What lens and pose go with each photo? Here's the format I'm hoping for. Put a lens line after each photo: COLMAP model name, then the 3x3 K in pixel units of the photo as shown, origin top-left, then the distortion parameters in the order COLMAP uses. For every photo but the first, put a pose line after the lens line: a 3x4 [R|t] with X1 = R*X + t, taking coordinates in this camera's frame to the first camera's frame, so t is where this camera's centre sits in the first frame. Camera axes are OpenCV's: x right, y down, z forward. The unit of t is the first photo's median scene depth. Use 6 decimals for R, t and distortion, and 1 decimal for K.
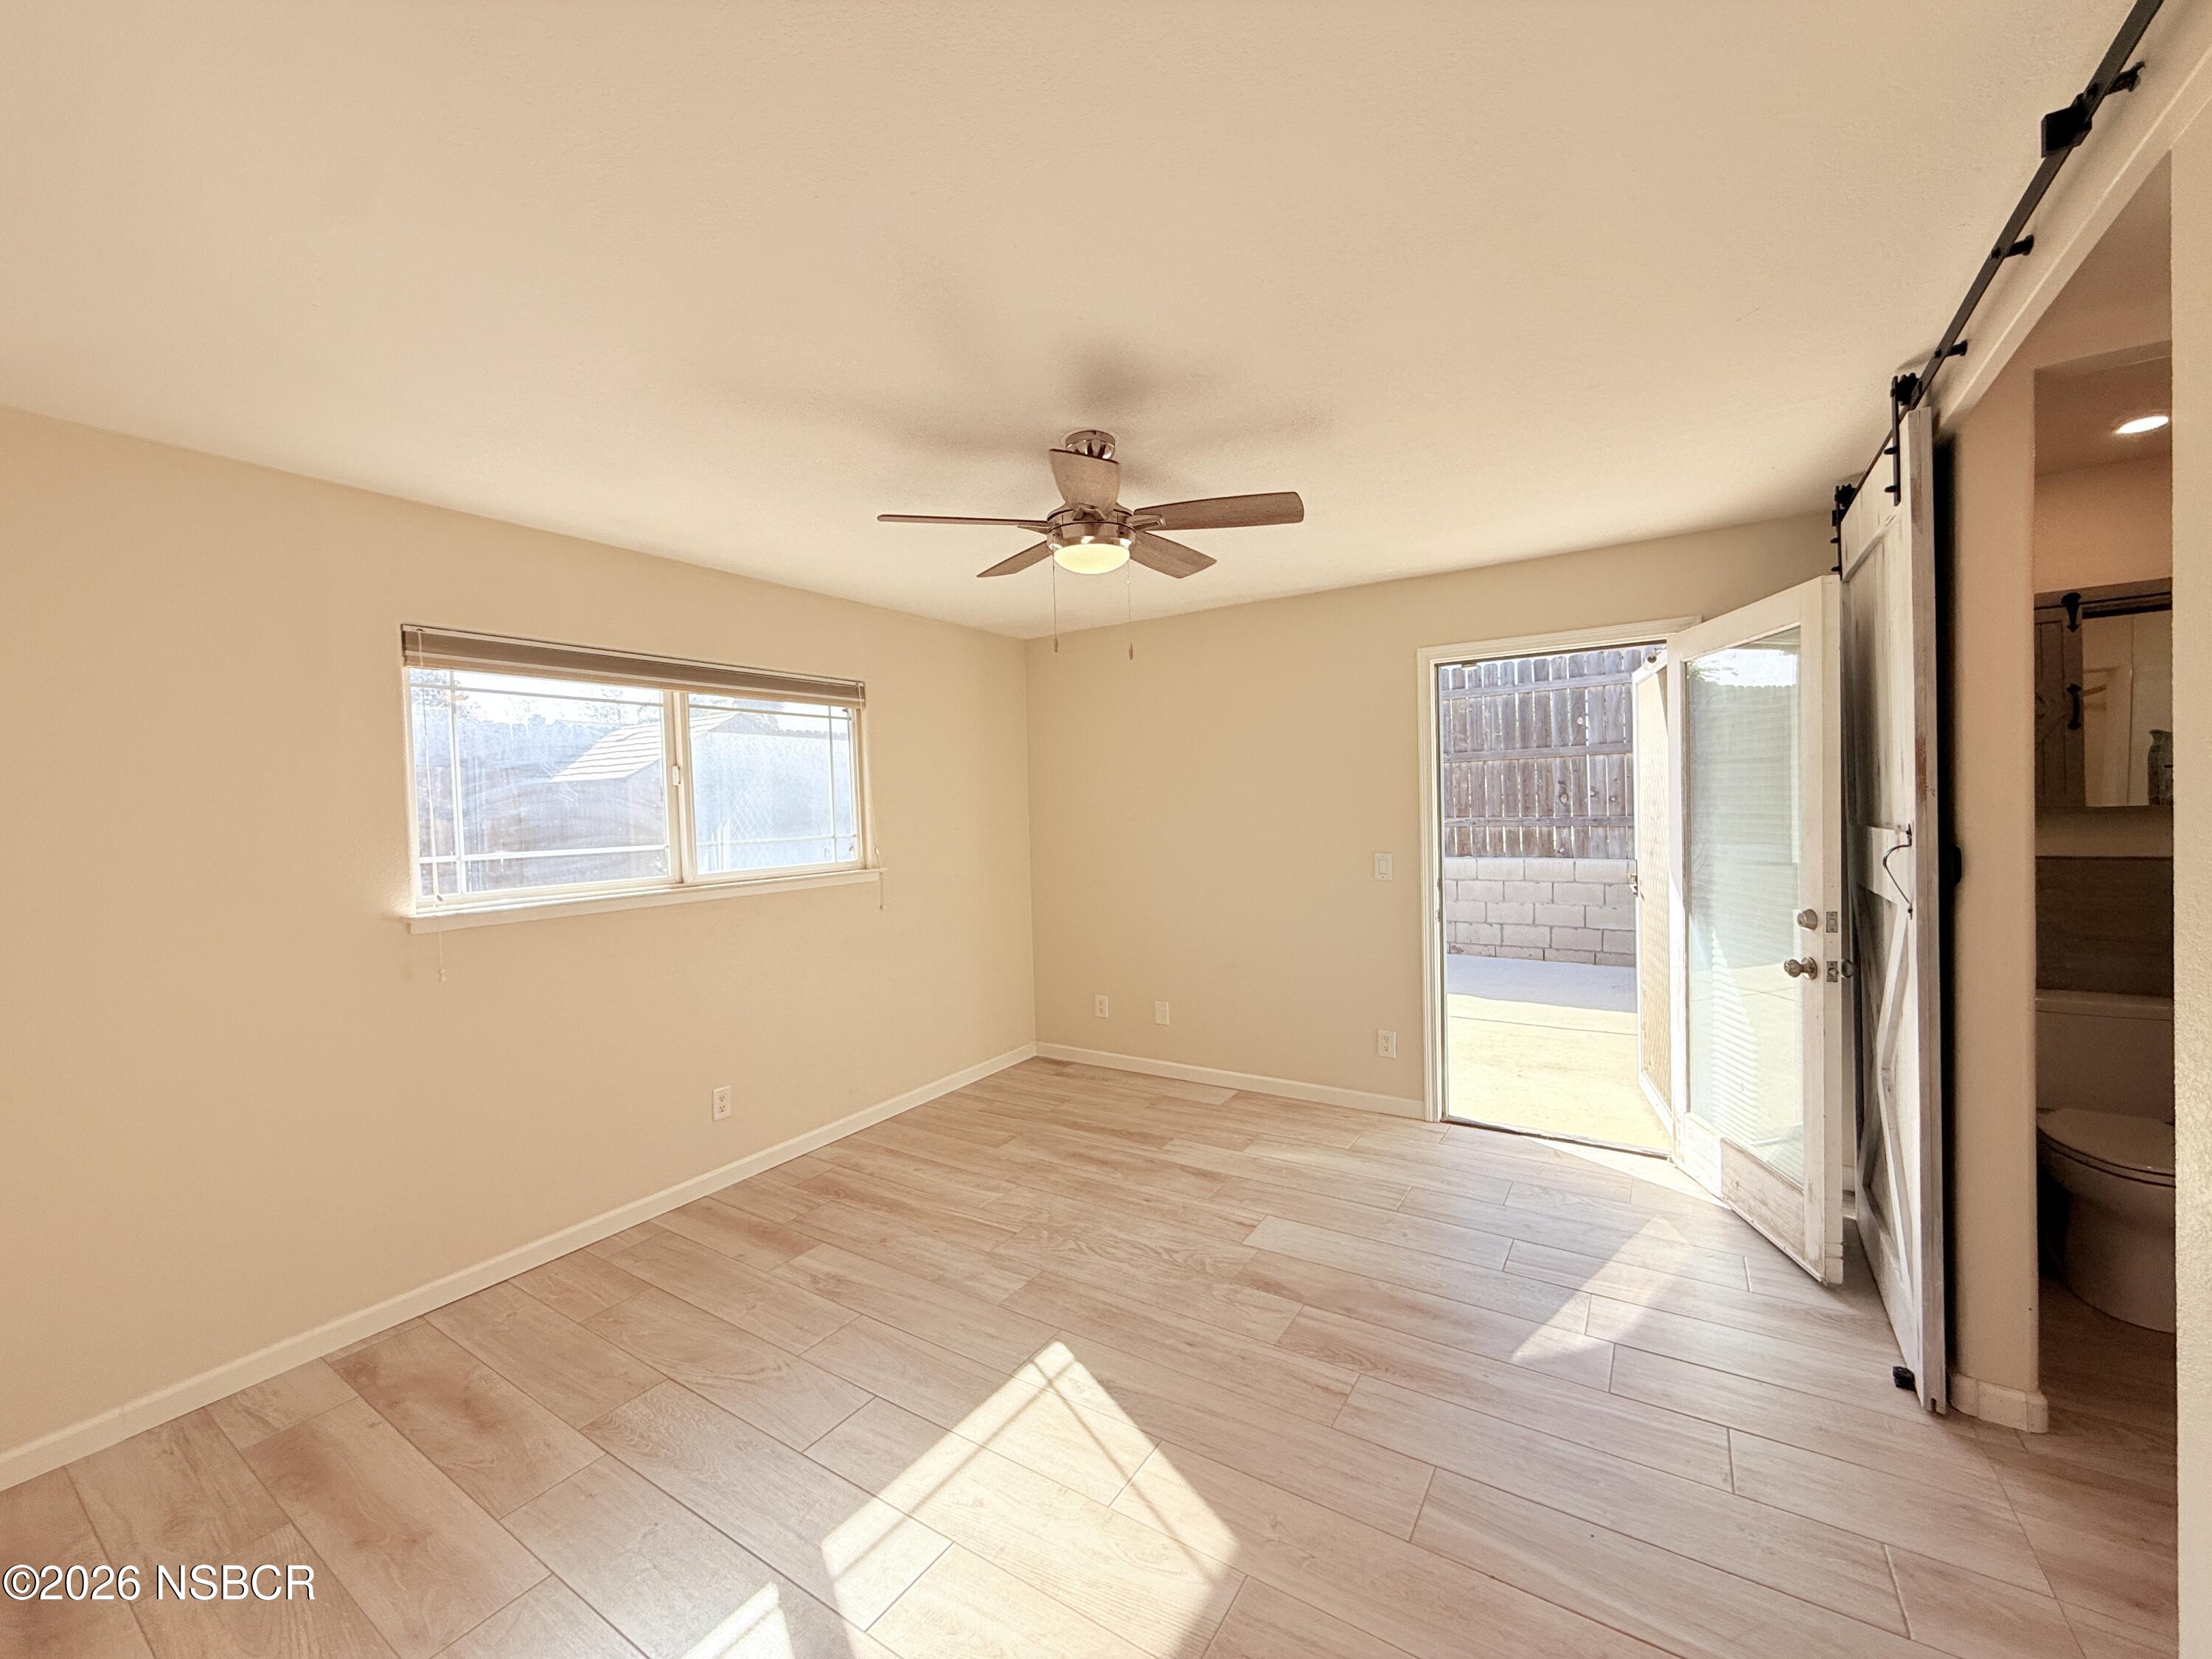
lens RADIAL K [[883.2, 0, 1093.1], [0, 883.2, 836.5], [0, 0, 1]] dist [-0.002407, 0.001430]
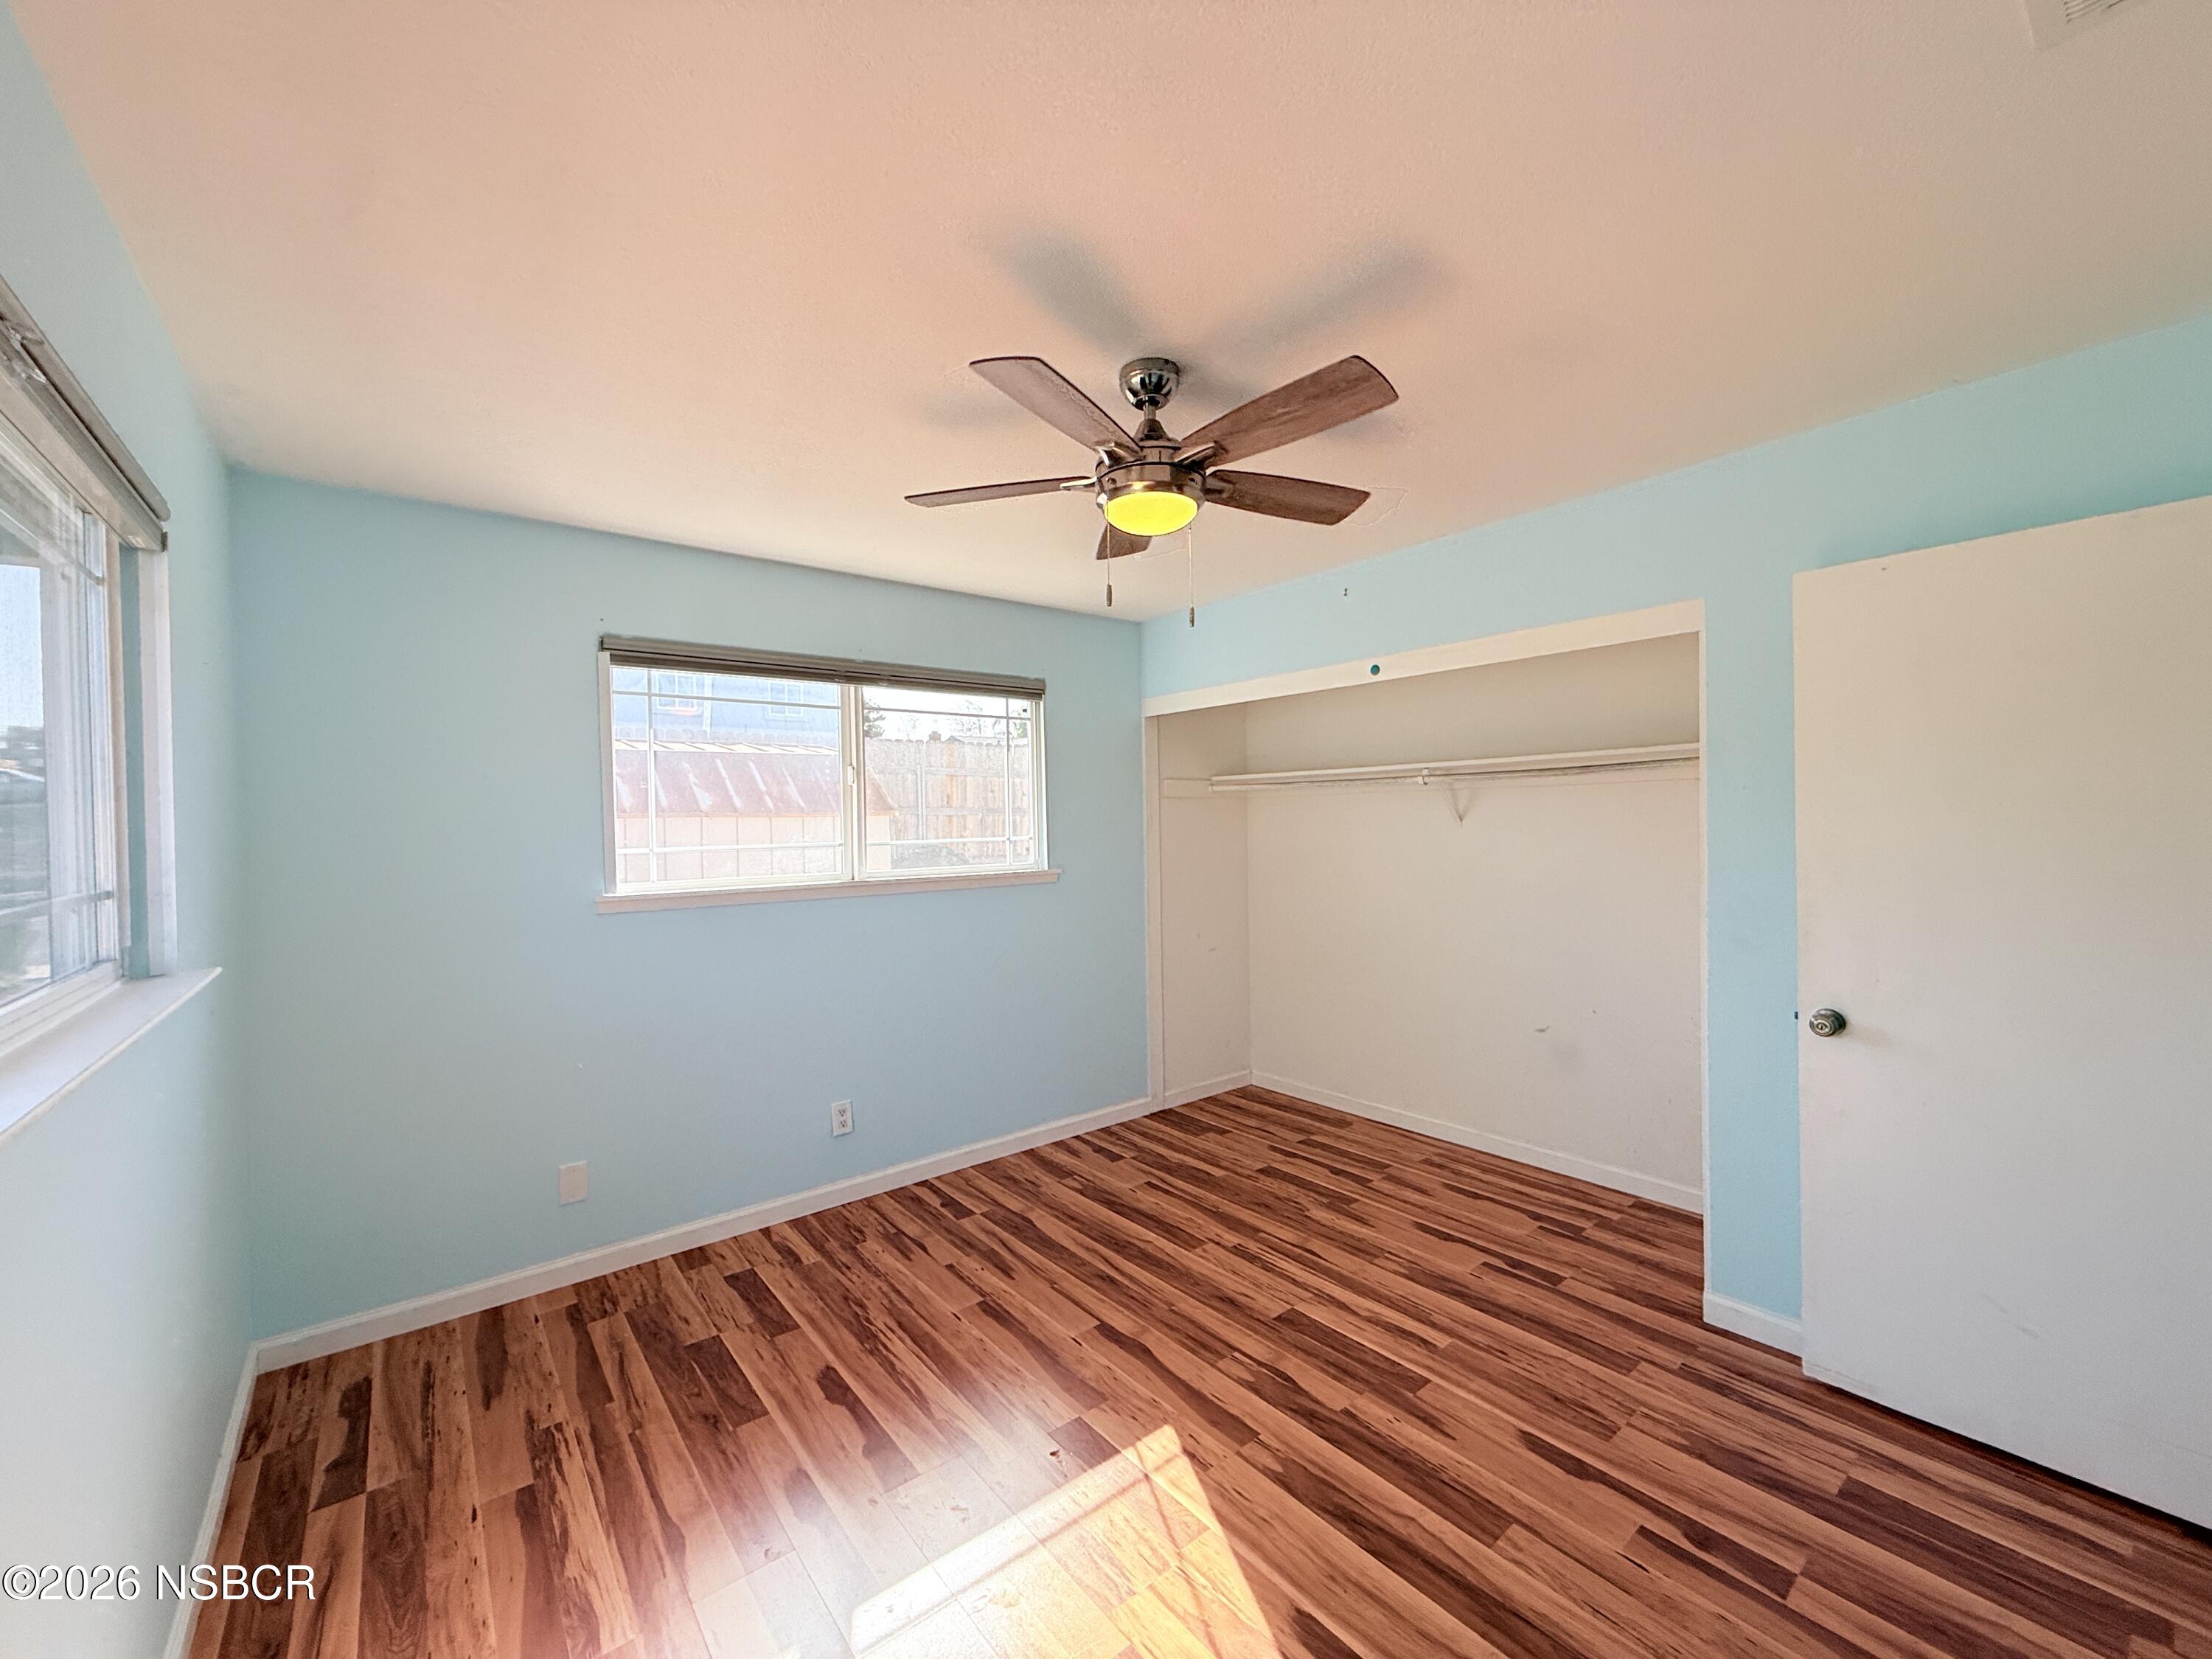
lens RADIAL K [[883.2, 0, 1121.2], [0, 883.2, 829.0], [0, 0, 1]] dist [-0.002407, 0.001430]
pose [[0.957825, 0.026480, -0.286131, 0.153790], [-0.029557, 0.999542, -0.006438, -0.008632], [0.285830, 0.014624, 0.958169, 0.149316]]
